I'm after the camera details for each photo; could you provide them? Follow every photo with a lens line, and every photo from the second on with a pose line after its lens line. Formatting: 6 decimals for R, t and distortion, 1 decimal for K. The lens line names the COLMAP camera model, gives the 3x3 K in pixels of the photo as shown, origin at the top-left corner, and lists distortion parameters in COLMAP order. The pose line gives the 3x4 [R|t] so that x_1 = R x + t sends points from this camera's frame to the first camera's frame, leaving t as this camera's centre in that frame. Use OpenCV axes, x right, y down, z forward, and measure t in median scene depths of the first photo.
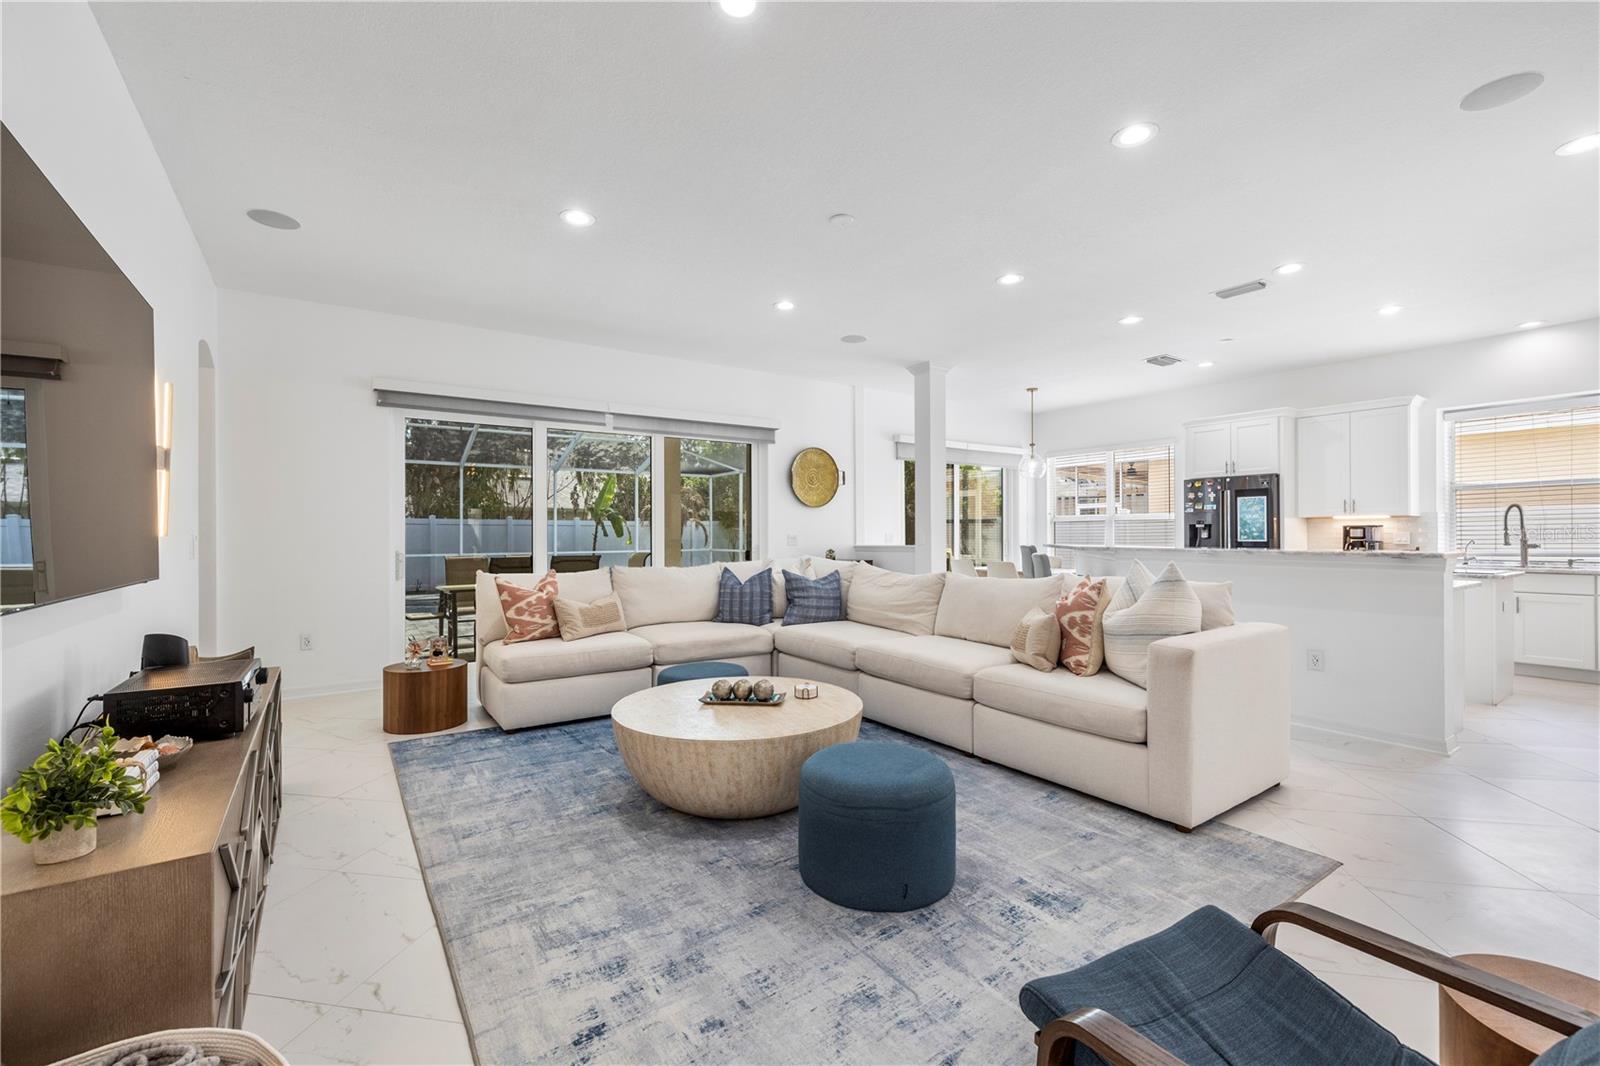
lens RADIAL K [[672.9, 0, 792.2], [0, 672.9, 531.4], [0, 0, 1]] dist [0.003223, -0.000558]
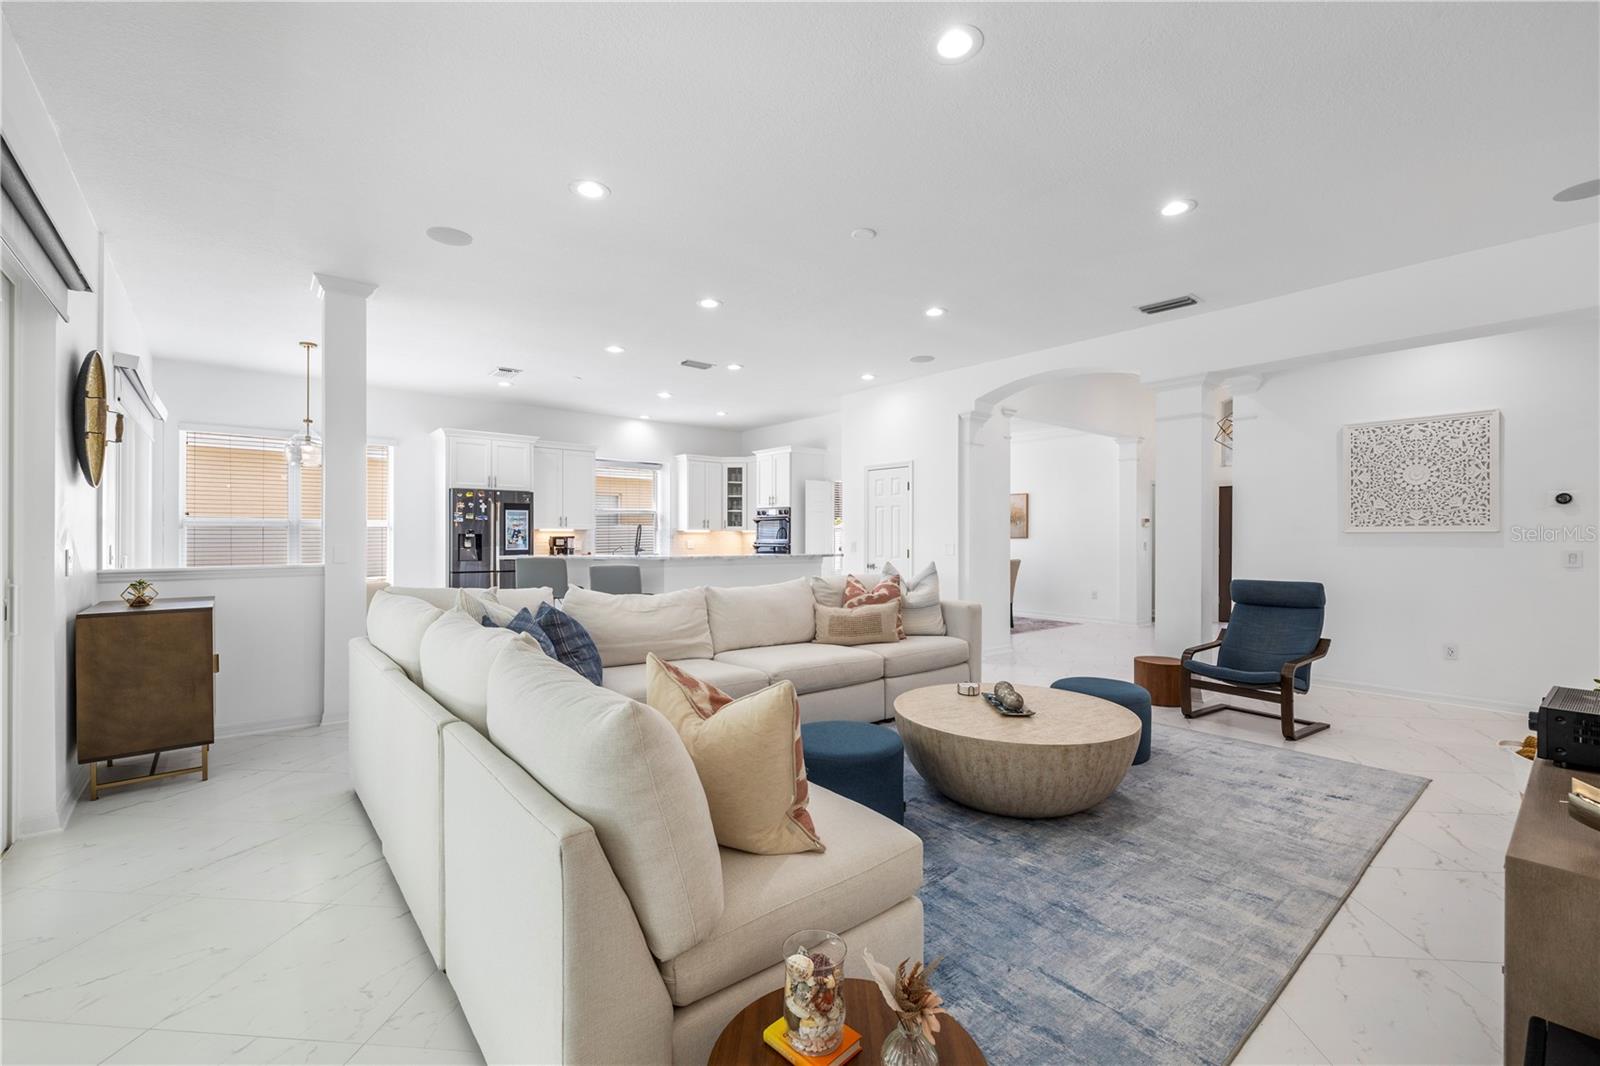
lens RADIAL K [[672.9, 0, 798.9], [0, 672.9, 535.8], [0, 0, 1]] dist [0.003223, -0.000558]
pose [[-0.100068, 0.006125, 0.994962, -1.195236], [-0.006363, 0.999957, -0.006796, -0.009373], [-0.994960, -0.007011, -0.100025, 1.560647]]
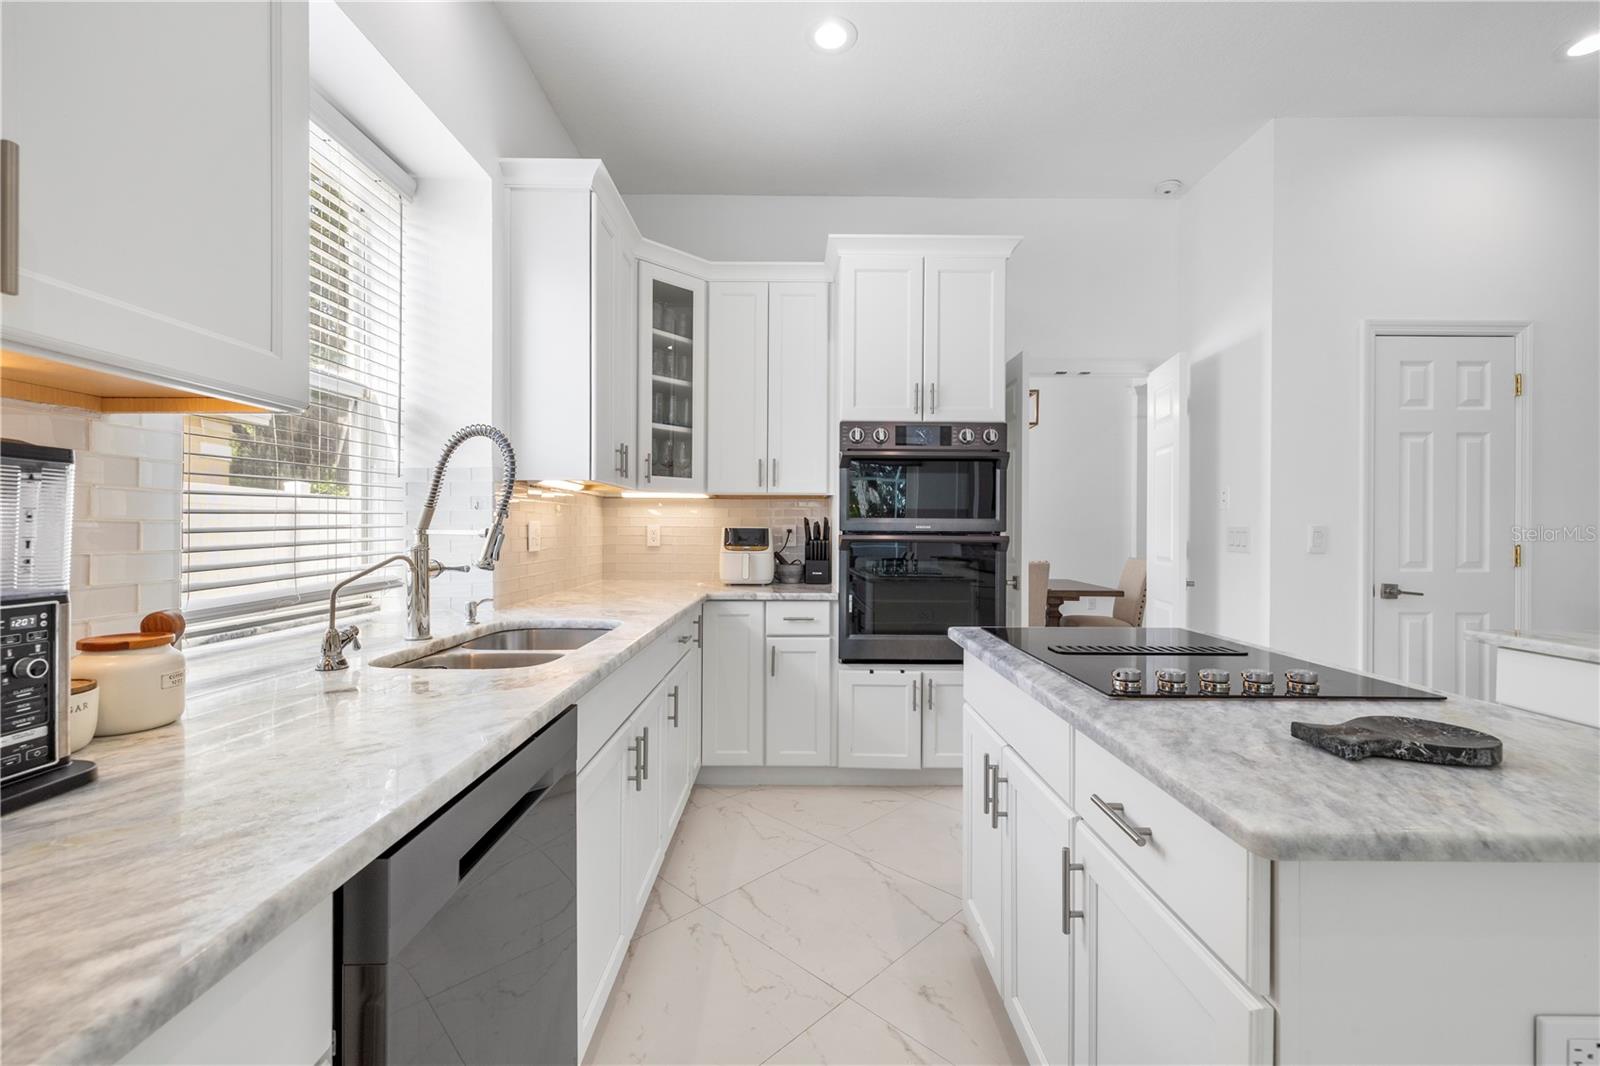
lens RADIAL K [[672.9, 0, 791.0], [0, 672.9, 526.9], [0, 0, 1]] dist [0.003223, -0.000558]
pose [[-0.823246, 0.003347, 0.567676, 1.590249], [-0.002941, 0.999944, -0.010161, 0.006972], [-0.567678, -0.010034, -0.823190, 2.329784]]
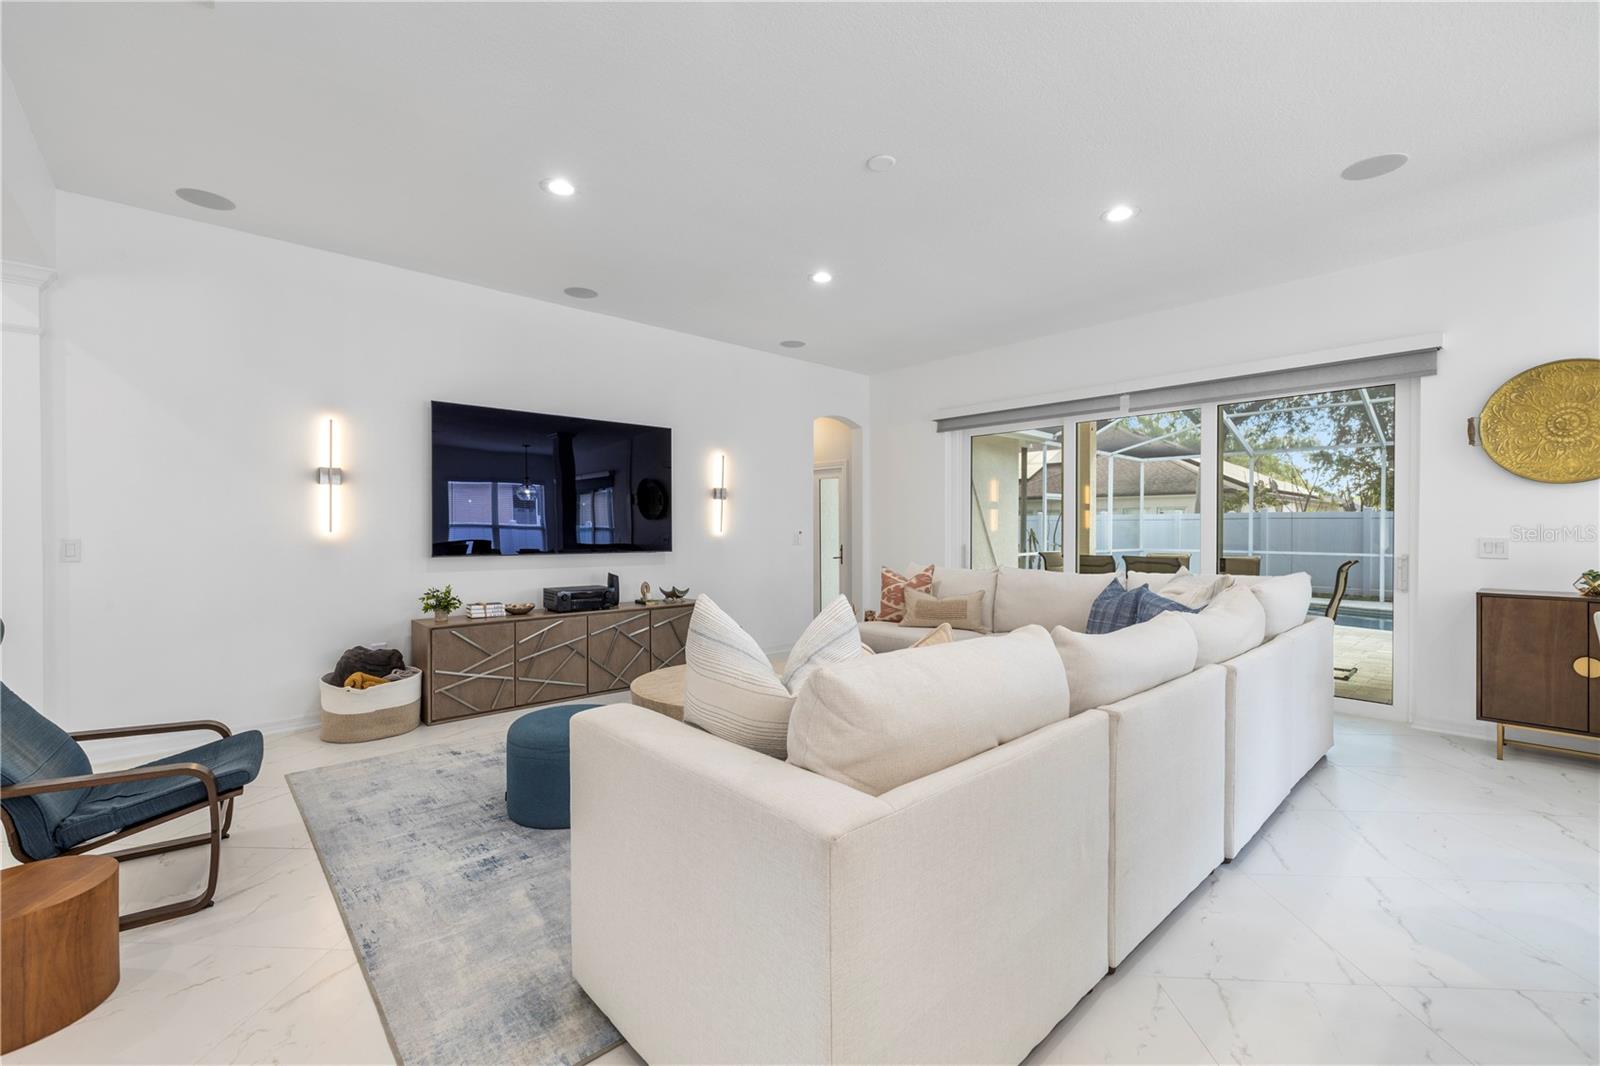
lens RADIAL K [[672.9, 0, 802.1], [0, 672.9, 530.8], [0, 0, 1]] dist [0.003223, -0.000558]
pose [[0.134627, 0.010995, -0.990835, 1.173581], [0.000841, 0.999937, 0.011210, -0.018978], [0.990896, -0.002342, 0.134609, 1.029544]]
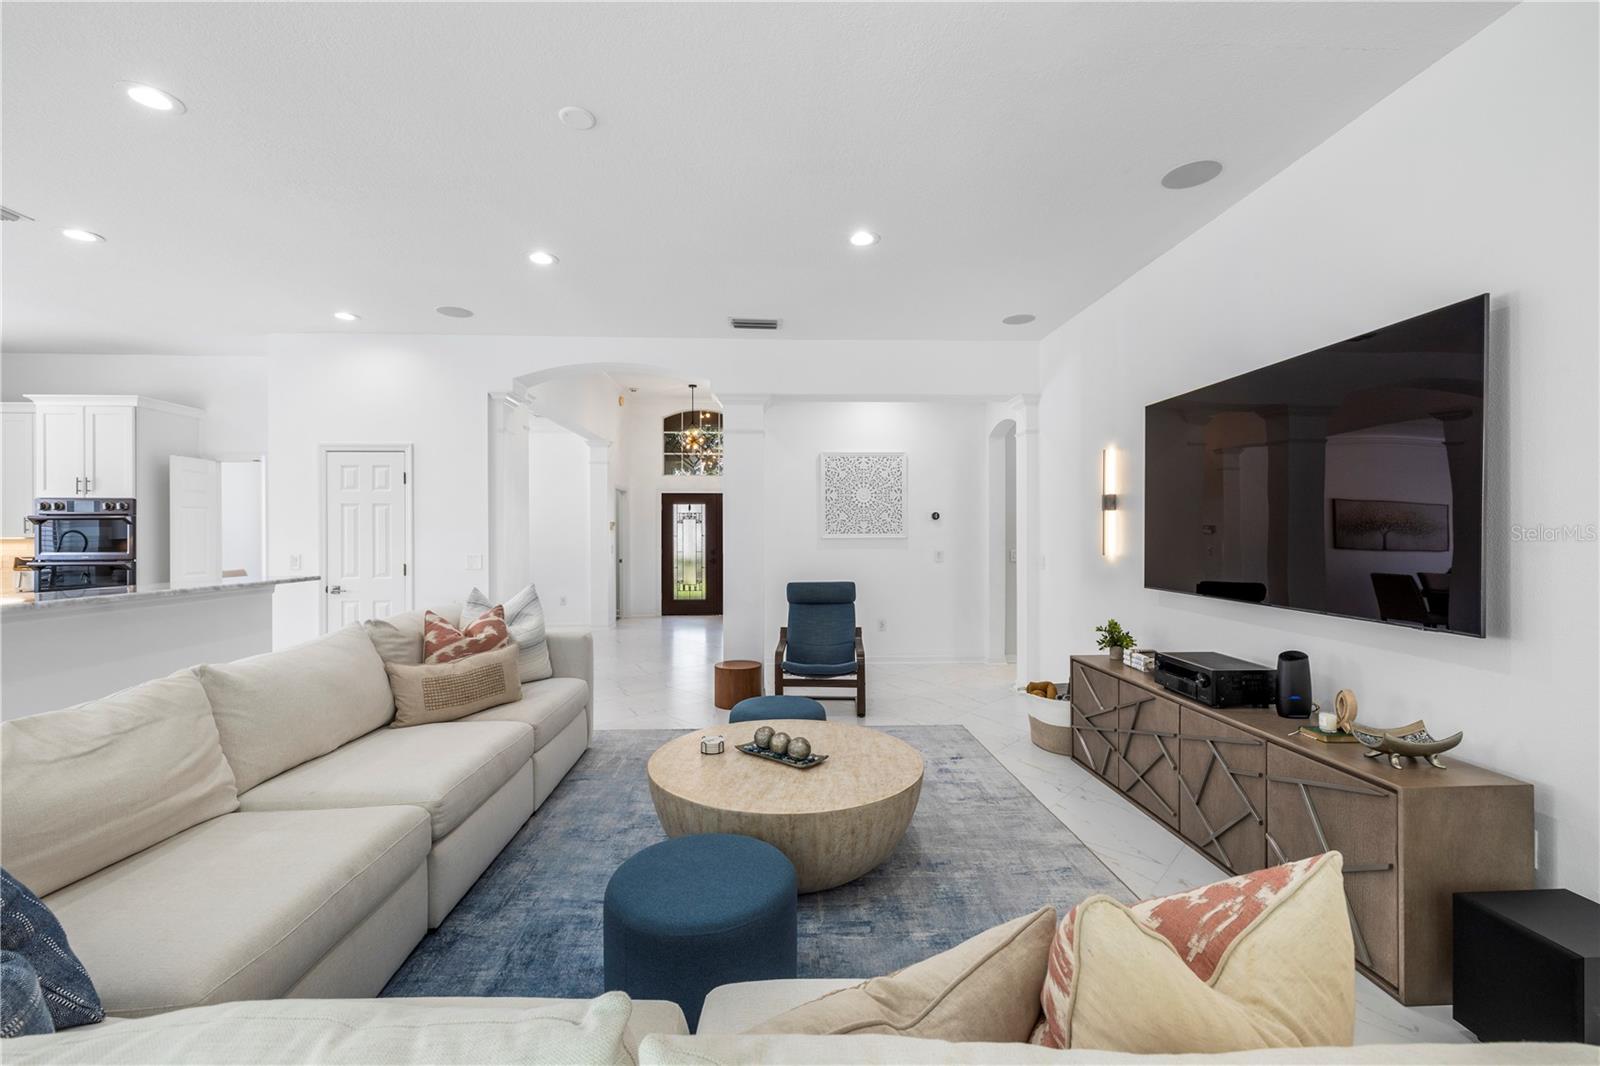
lens RADIAL K [[672.9, 0, 795.3], [0, 672.9, 534.0], [0, 0, 1]] dist [0.003223, -0.000558]
pose [[-0.850162, 0.006962, 0.526475, -0.619472], [0.005552, 0.999976, -0.004258, -0.047911], [-0.526491, -0.000697, -0.850180, 1.916064]]
